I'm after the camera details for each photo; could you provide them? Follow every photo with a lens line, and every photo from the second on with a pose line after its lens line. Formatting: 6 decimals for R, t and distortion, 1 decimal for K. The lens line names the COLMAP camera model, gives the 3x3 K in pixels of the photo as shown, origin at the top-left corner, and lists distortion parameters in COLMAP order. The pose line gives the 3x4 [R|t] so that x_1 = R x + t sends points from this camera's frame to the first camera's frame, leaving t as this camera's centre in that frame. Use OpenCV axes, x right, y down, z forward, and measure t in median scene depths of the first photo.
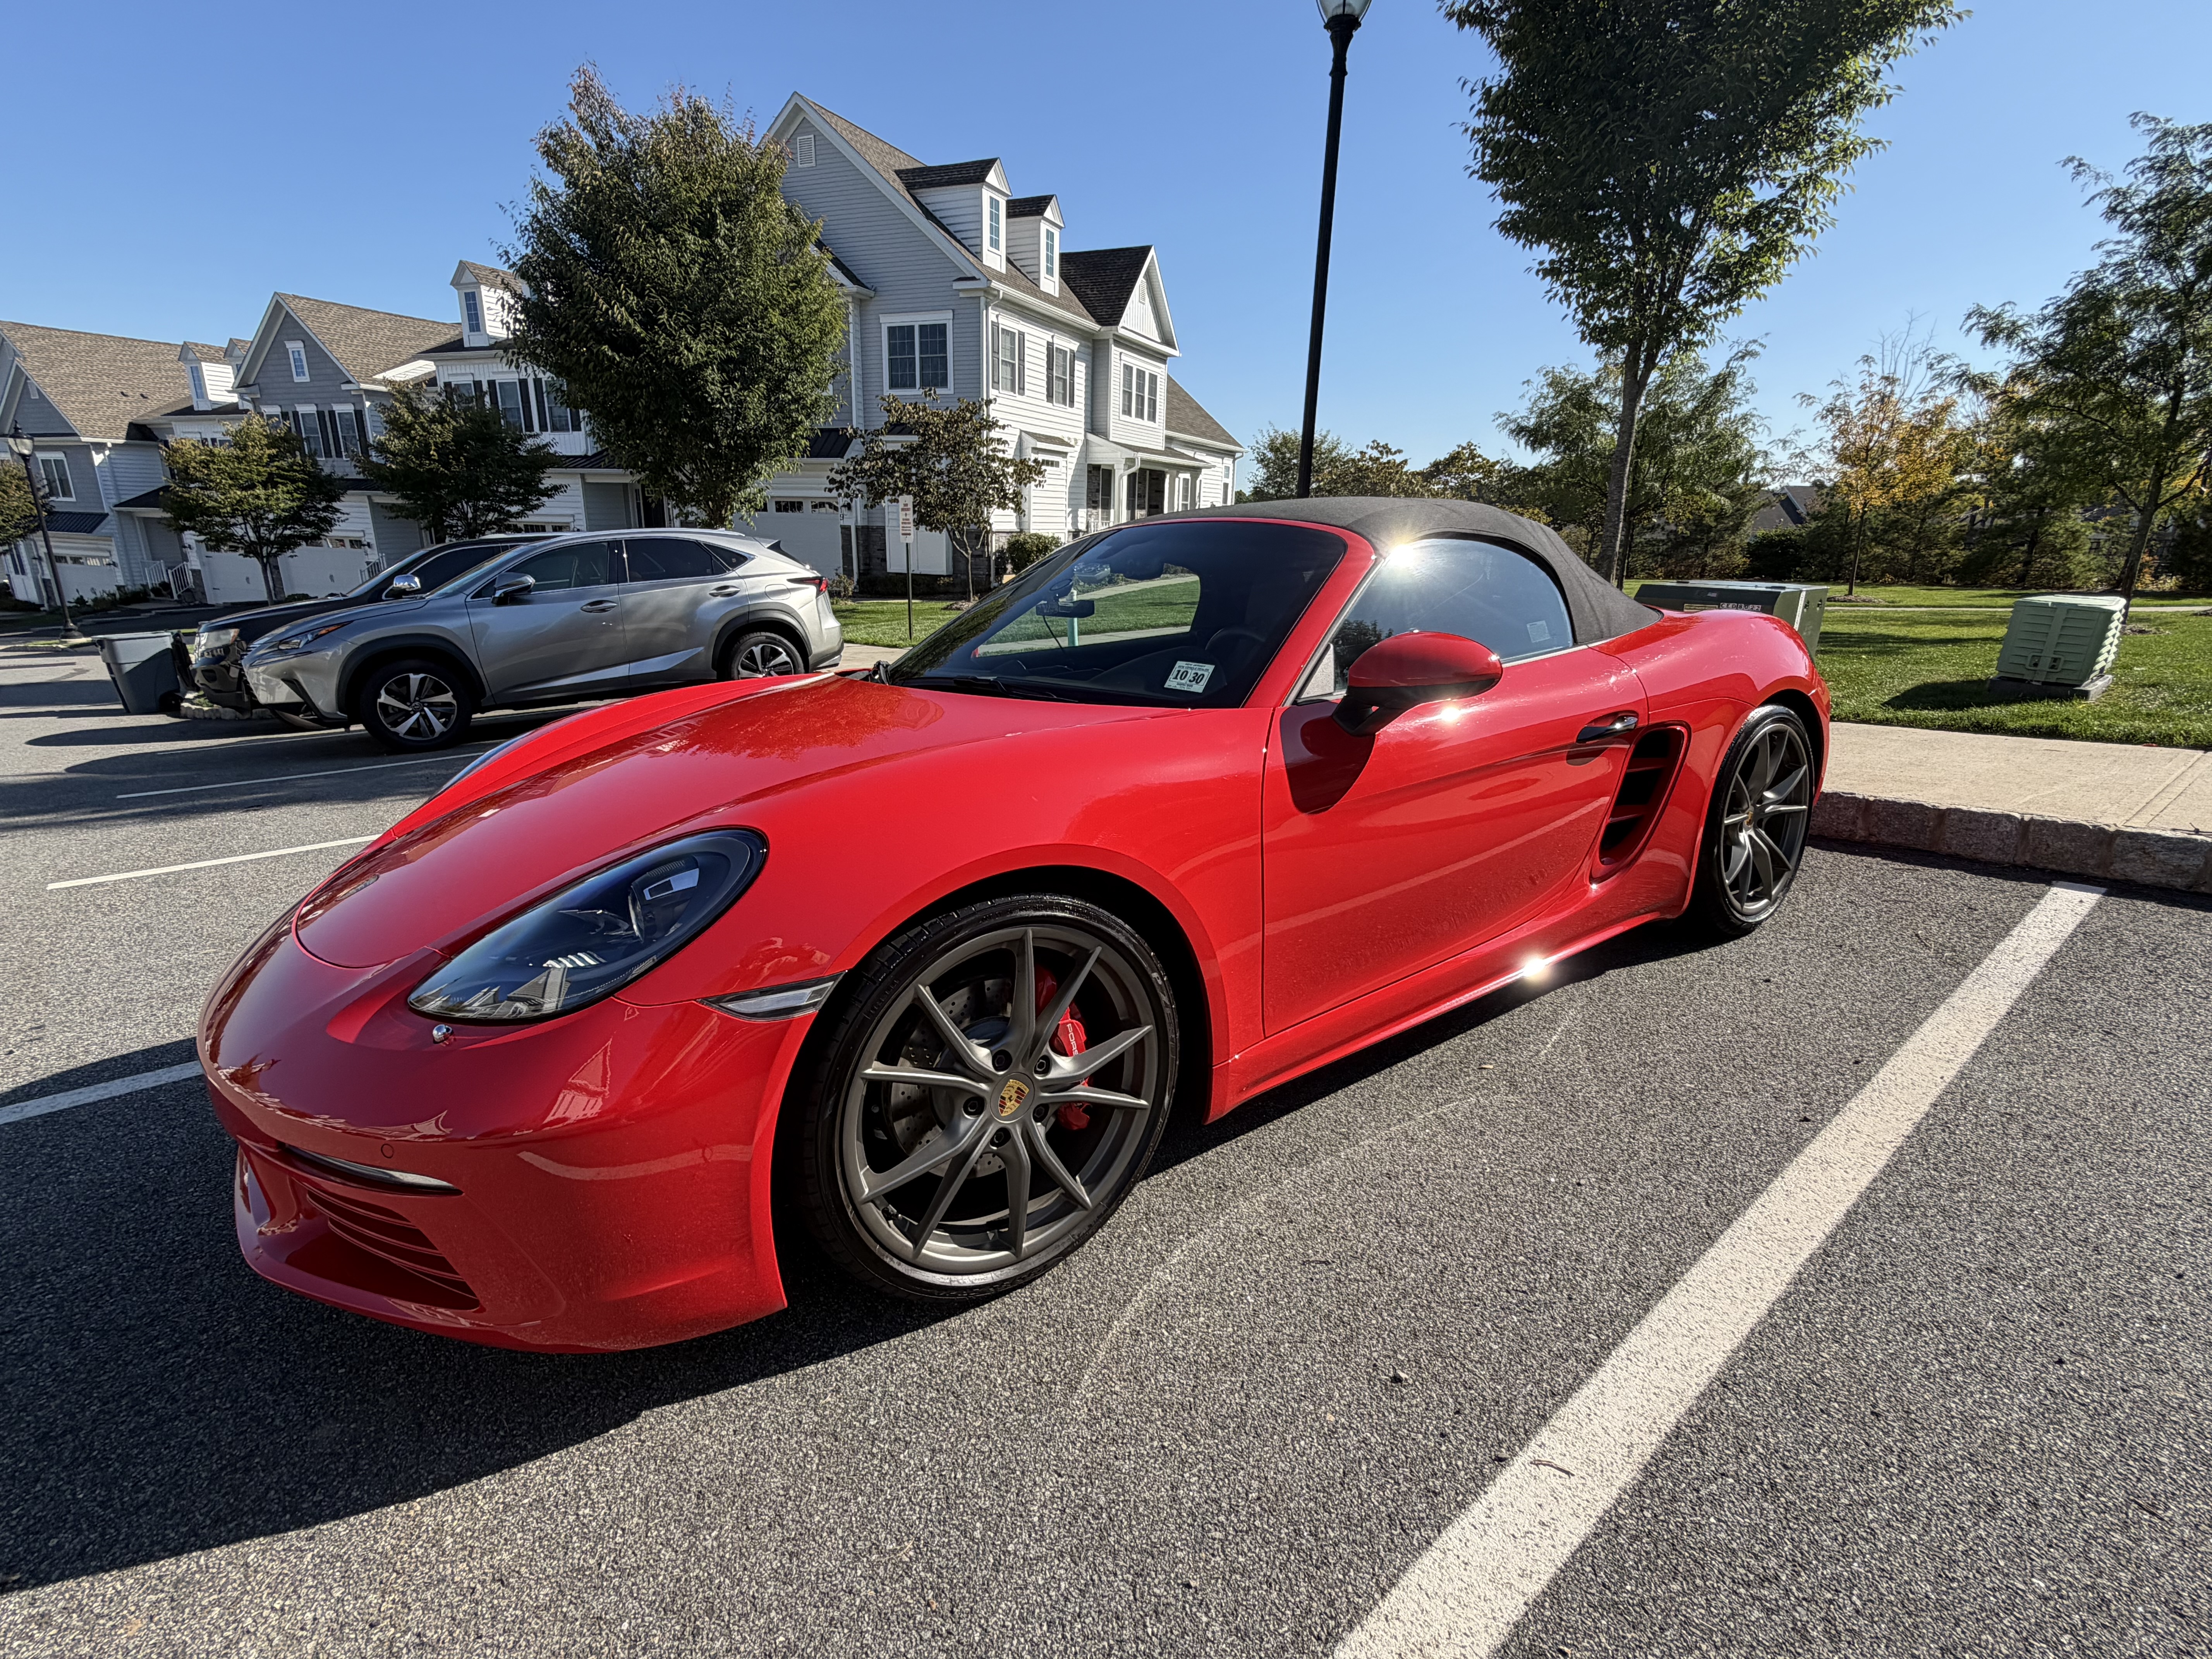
lens RADIAL K [[1042.4, 0, 1103.7], [0, 1042.4, 826.5], [0, 0, 1]] dist [0.001724, -0.001257]
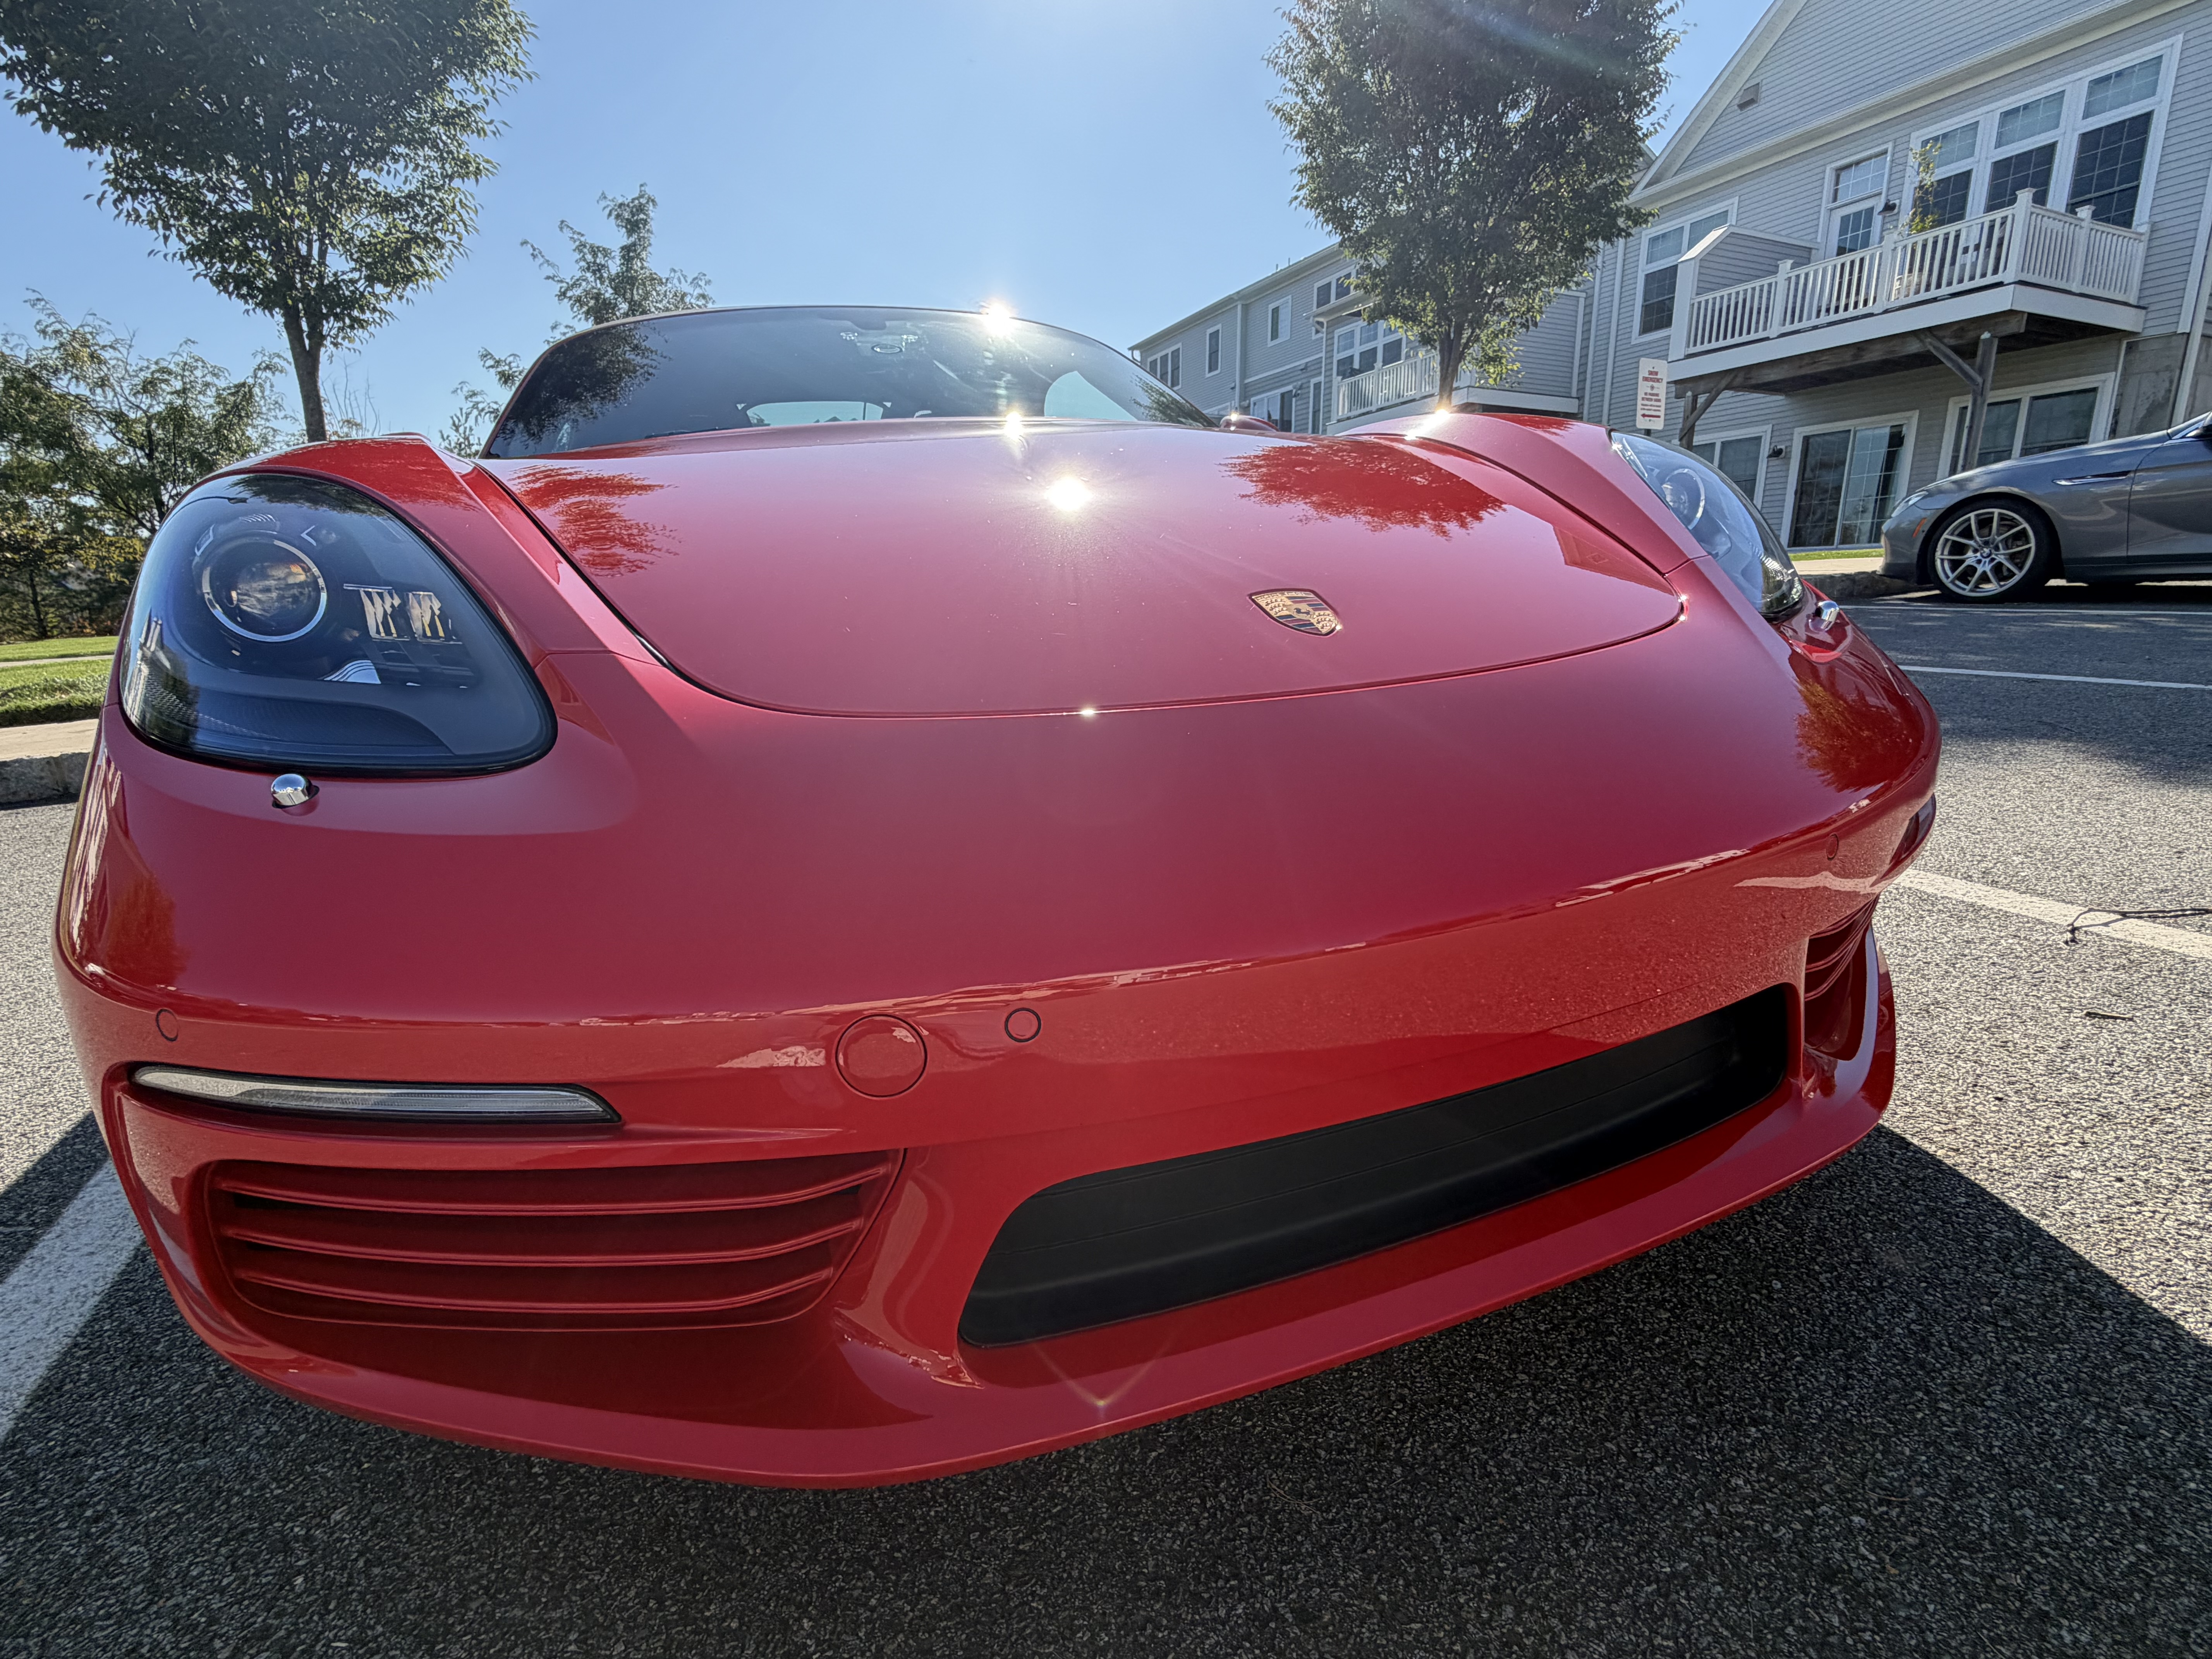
lens RADIAL K [[1042.4, 0, 1103.7], [0, 1042.4, 826.5], [0, 0, 1]] dist [0.001724, -0.001257]
pose [[0.267071, -0.228382, 0.936224, -0.624542], [0.282540, 0.947375, 0.150504, 0.033572], [-0.921328, 0.224325, 0.317543, 0.515406]]
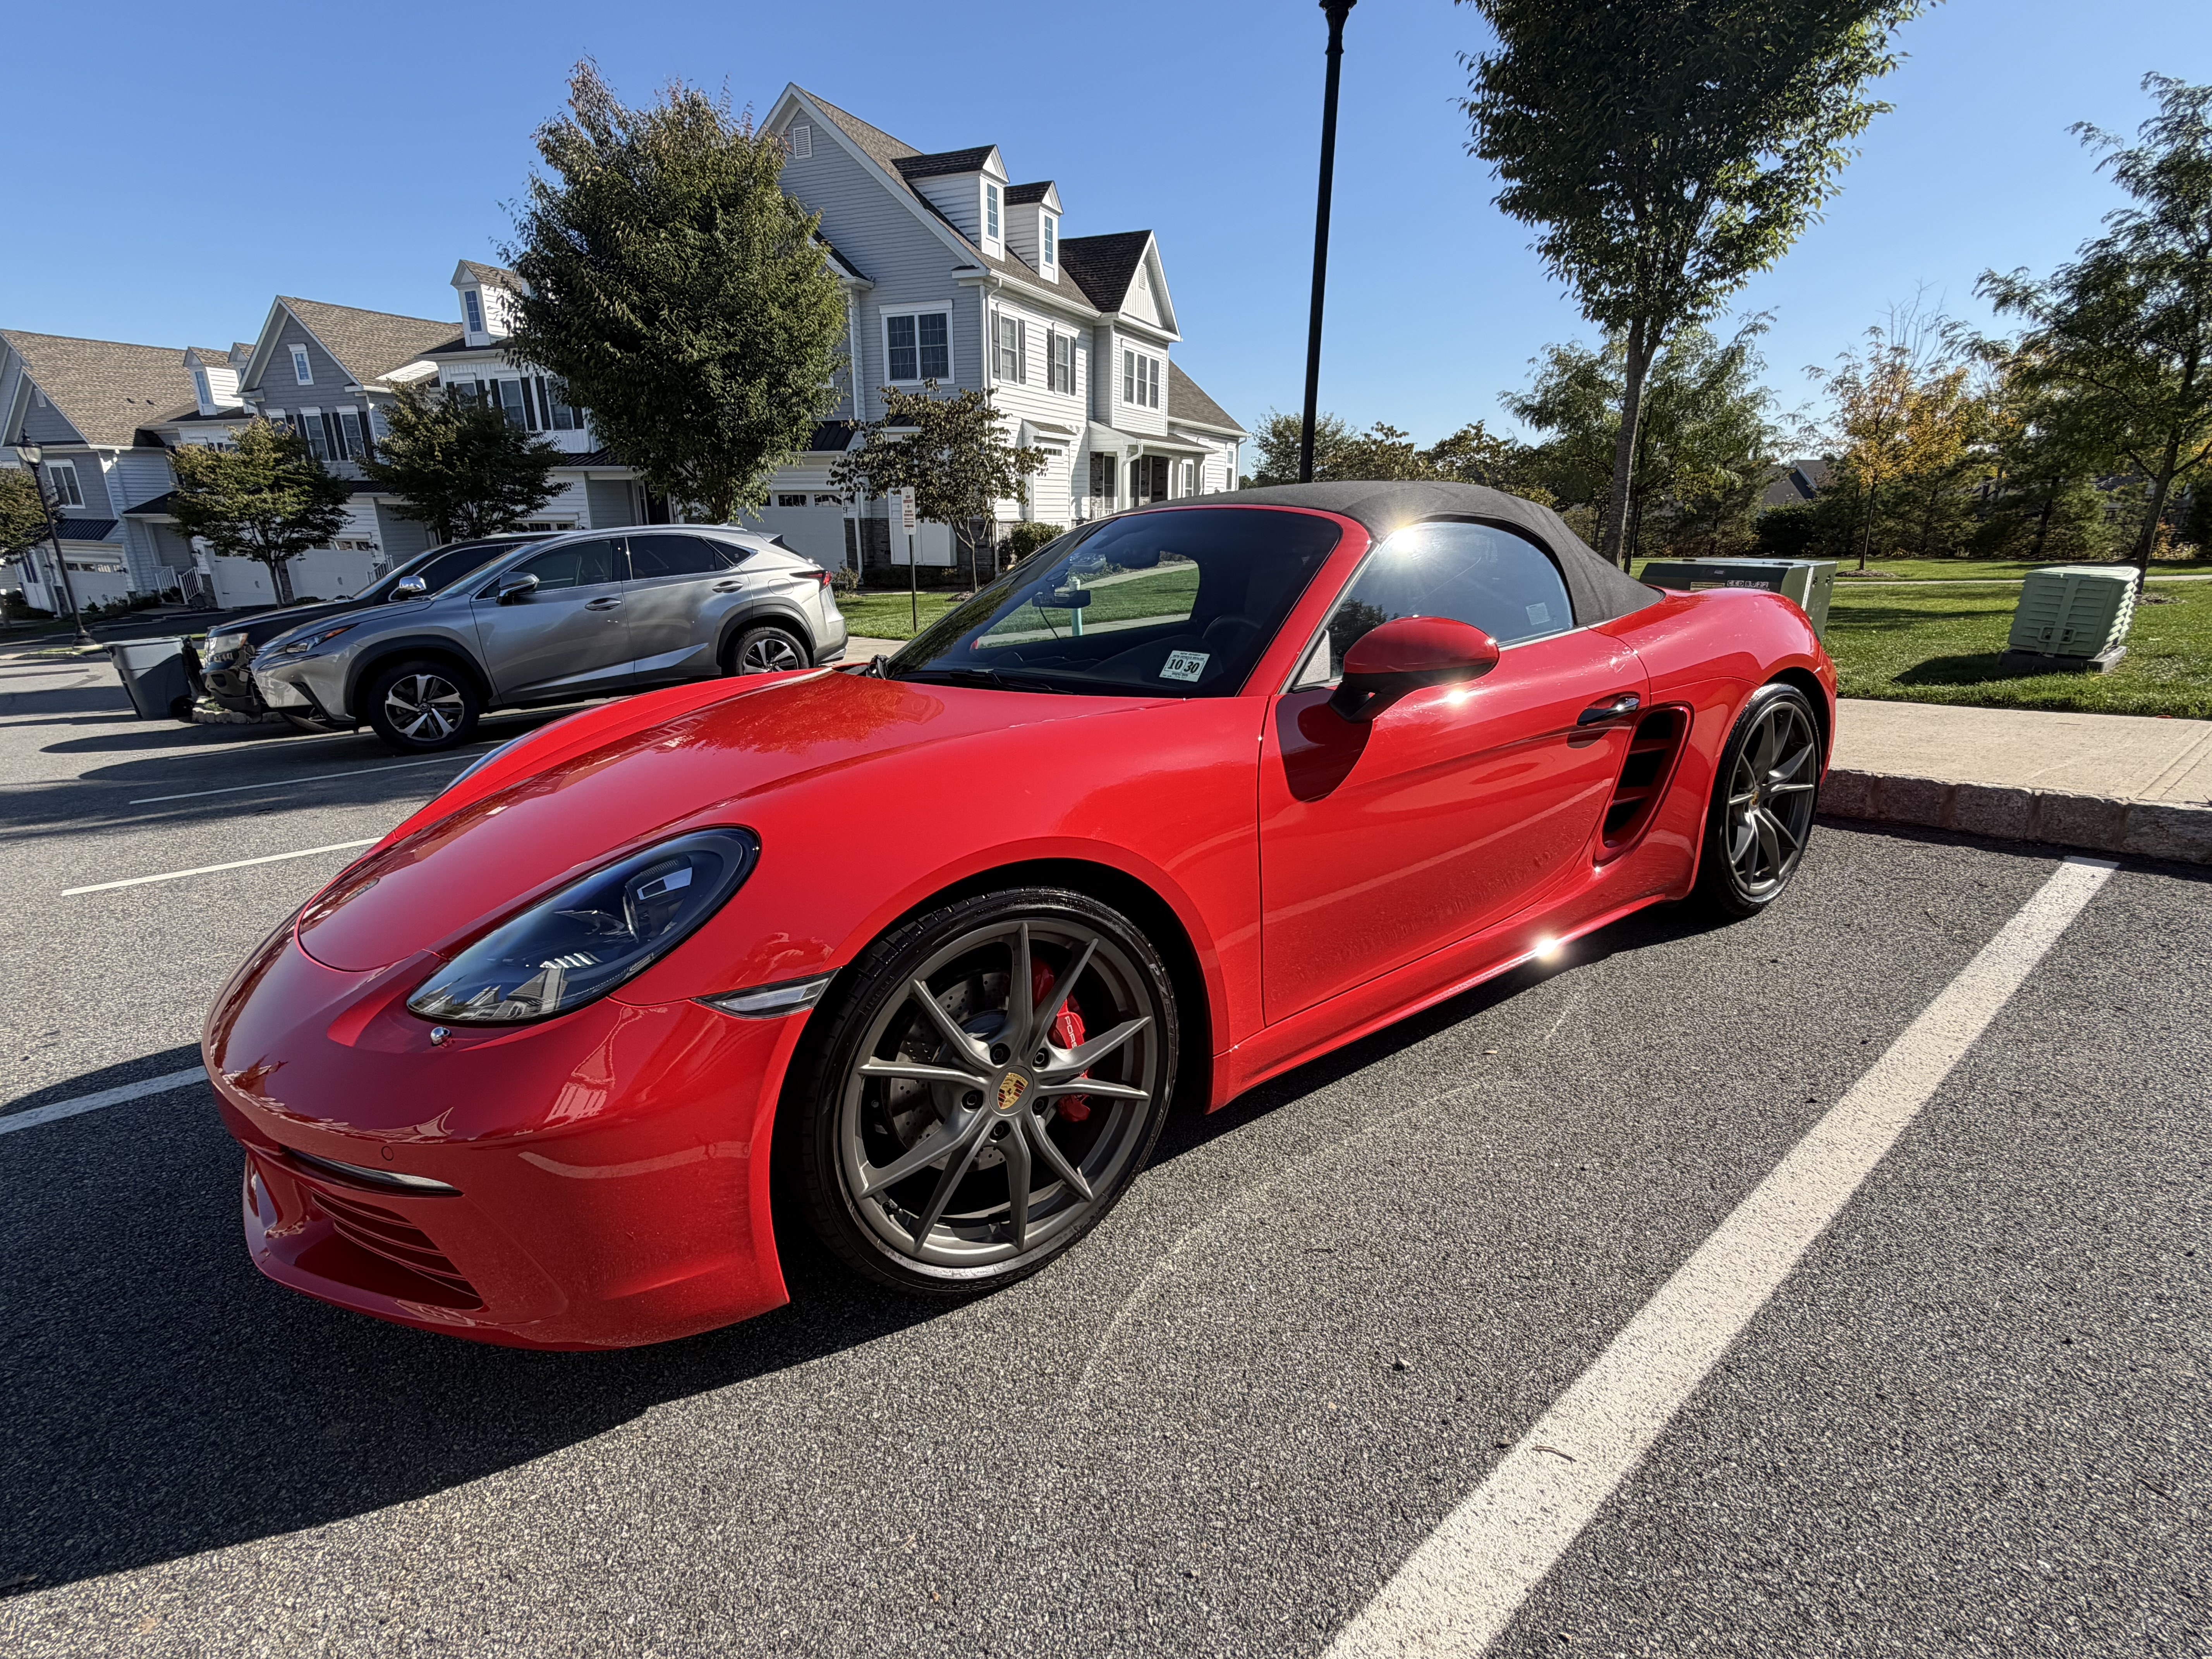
lens RADIAL K [[1042.1, 0, 1103.5], [0, 1042.1, 825.1], [0, 0, 1]] dist [0.002028, -0.001445]
pose [[0.999825, -0.016227, -0.009295, 0.006934], [0.016316, 0.999820, 0.009643, -0.001522], [0.009137, -0.009793, 0.999910, 0.001264]]
